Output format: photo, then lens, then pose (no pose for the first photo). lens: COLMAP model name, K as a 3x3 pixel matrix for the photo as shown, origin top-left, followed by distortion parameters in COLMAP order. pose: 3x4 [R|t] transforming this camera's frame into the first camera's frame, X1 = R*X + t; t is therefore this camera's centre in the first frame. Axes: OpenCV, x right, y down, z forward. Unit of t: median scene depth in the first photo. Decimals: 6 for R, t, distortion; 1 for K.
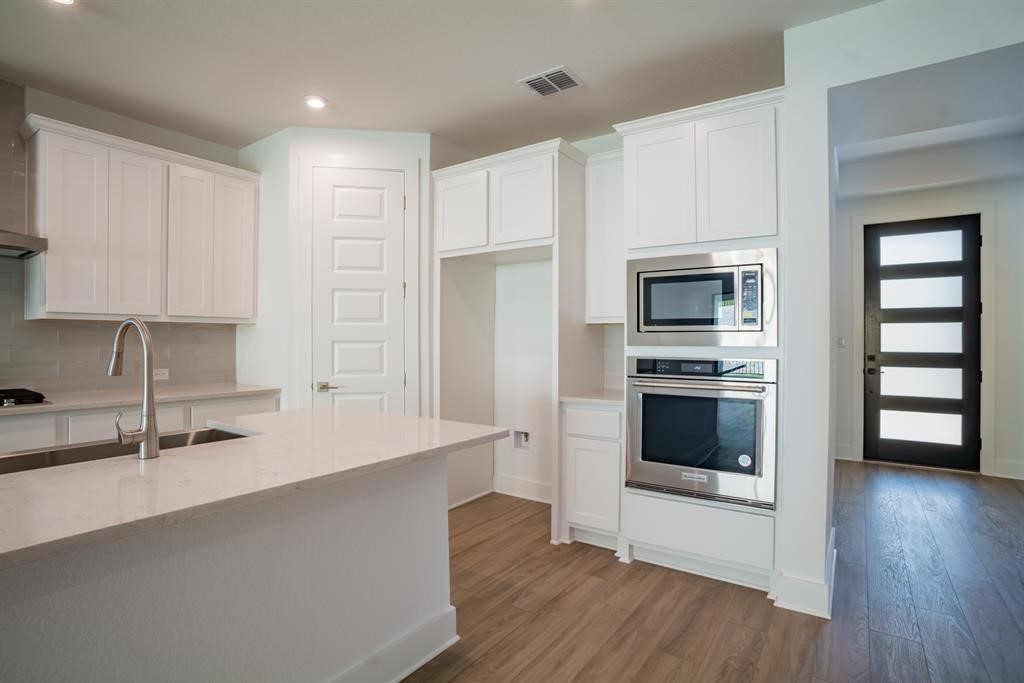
lens RADIAL K [[513.0, 0, 512.0], [0, 513.0, 341.5], [0, 0, 1]] dist [-0.084915, 0.039893]
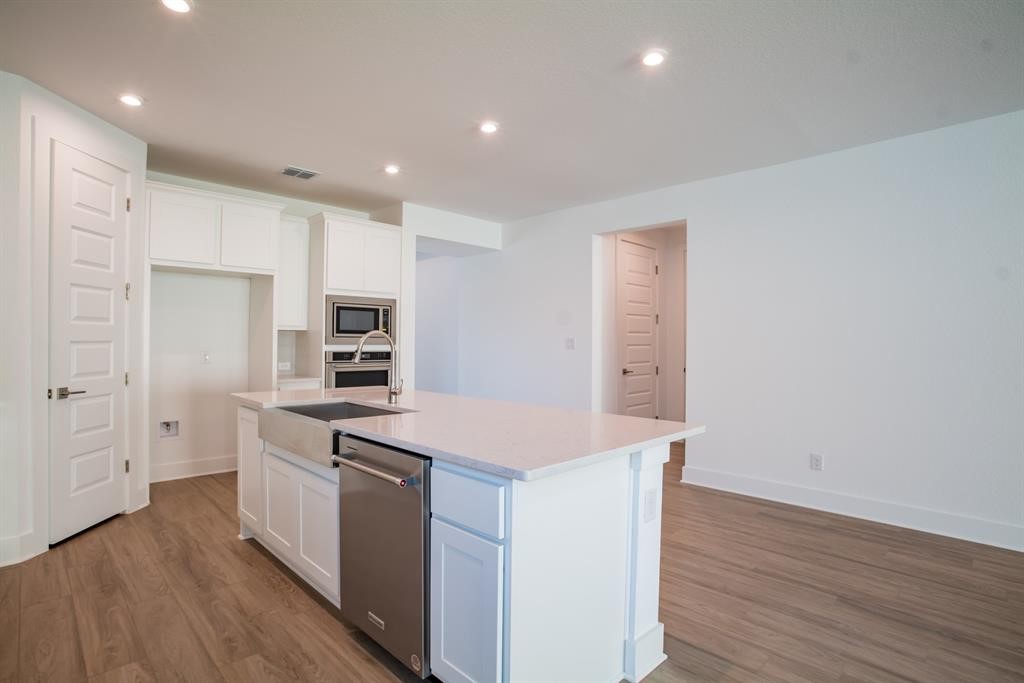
lens RADIAL K [[513.0, 0, 512.0], [0, 513.0, 341.5], [0, 0, 1]] dist [-0.084915, 0.039893]
pose [[0.181161, 0.001410, 0.983452, -1.304780], [-0.003237, 0.999994, -0.000838, -0.003105], [-0.983448, -0.003031, 0.181165, 0.085151]]
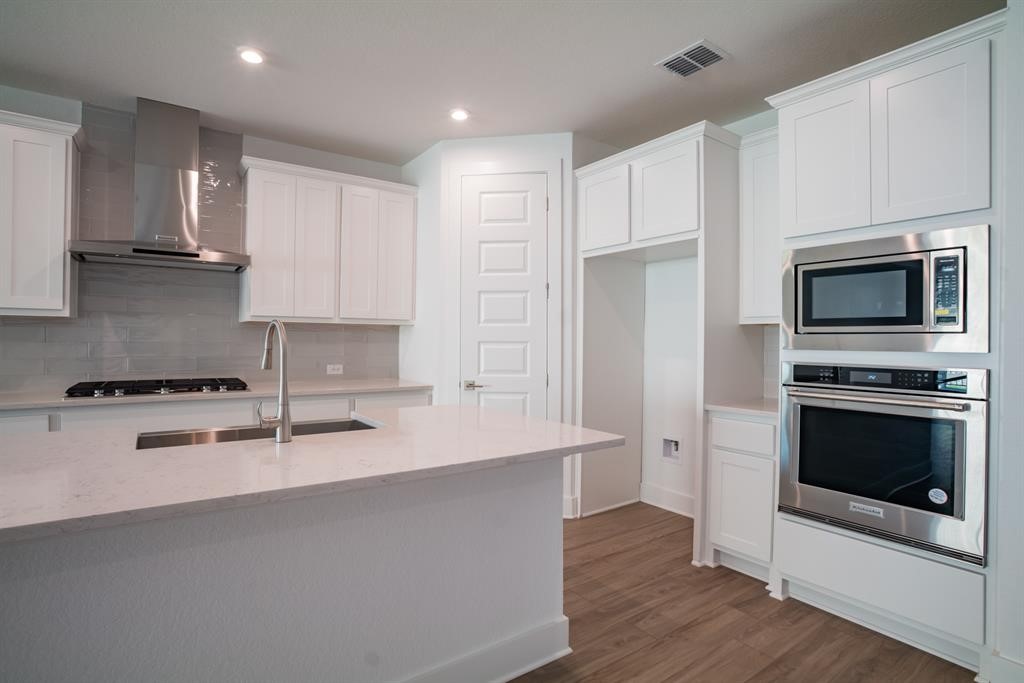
lens RADIAL K [[513.0, 0, 512.0], [0, 513.0, 341.5], [0, 0, 1]] dist [-0.084915, 0.039893]
pose [[0.942872, 0.007554, -0.333070, 0.074273], [-0.008635, 0.999961, -0.001764, 0.000315], [0.333044, 0.004539, 0.942900, 0.039019]]
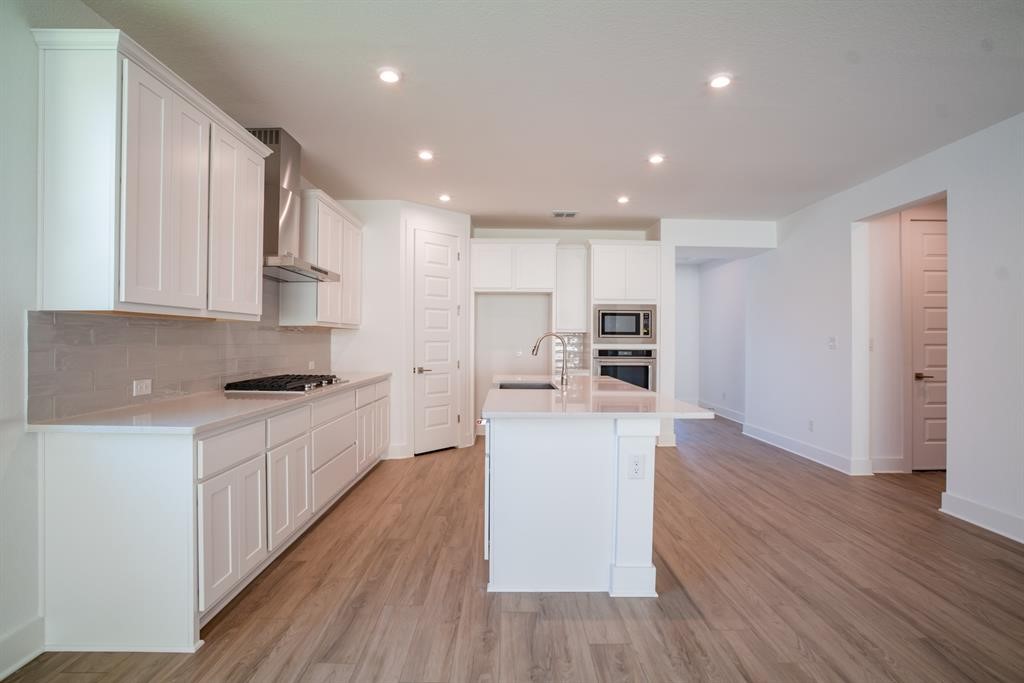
lens RADIAL K [[513.0, 0, 512.0], [0, 513.0, 341.5], [0, 0, 1]] dist [-0.084915, 0.039893]
pose [[0.815267, 0.001882, 0.579083, -1.286212], [-0.002541, 0.999997, 0.000327, -0.000919], [-0.579080, -0.001738, 0.815269, -0.553944]]
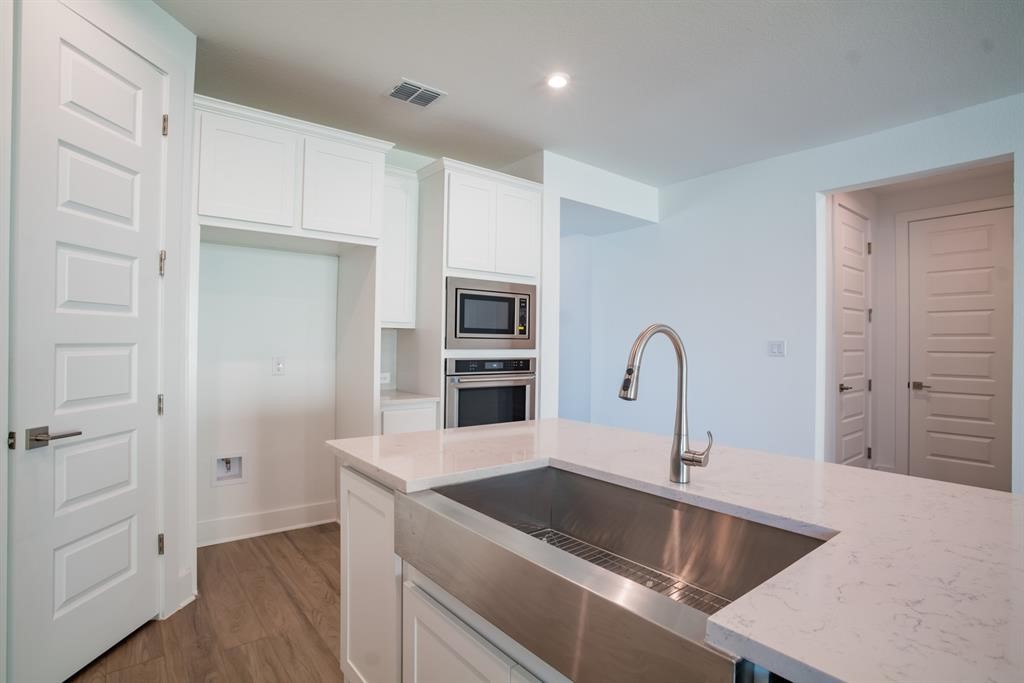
lens RADIAL K [[513.0, 0, 512.0], [0, 513.0, 341.5], [0, 0, 1]] dist [-0.084915, 0.039893]
pose [[0.287262, 0.005735, 0.957835, -0.846107], [-0.007292, 0.999966, -0.003800, -0.006146], [-0.957824, -0.005893, 0.287294, 0.511496]]
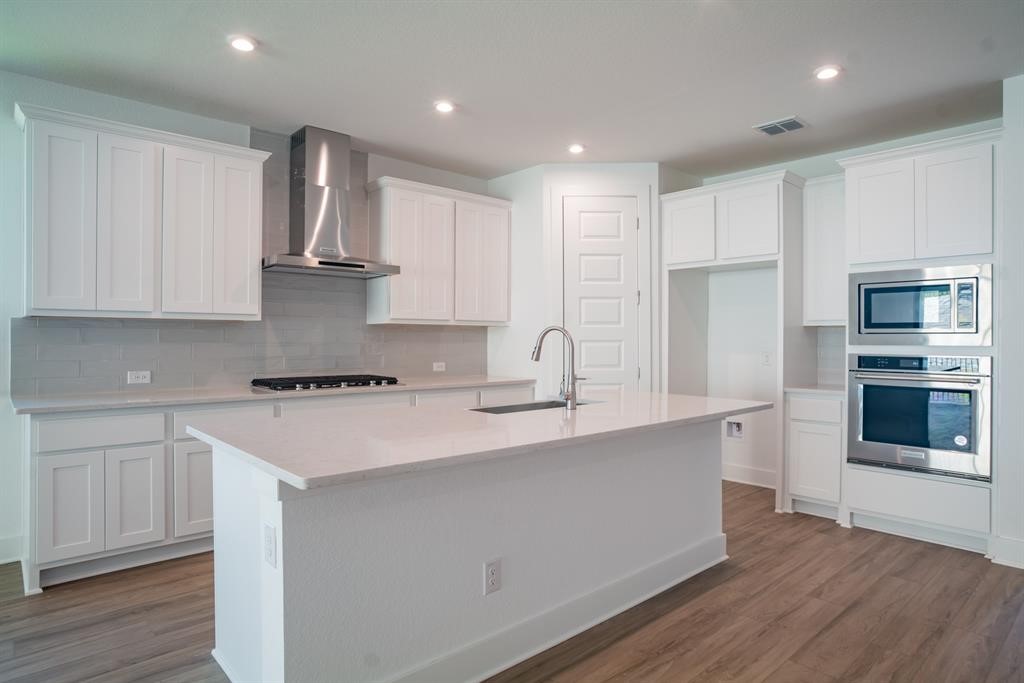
lens RADIAL K [[593.1, 0, 512.0], [0, 593.1, 341.5], [0, 0, 1]] dist [-0.086027, 0.055274]
pose [[0.974736, 0.002802, -0.223343, -0.239019], [-0.002912, 0.999996, -0.000163, 0.002701], [0.223342, 0.000809, 0.974740, -0.498701]]
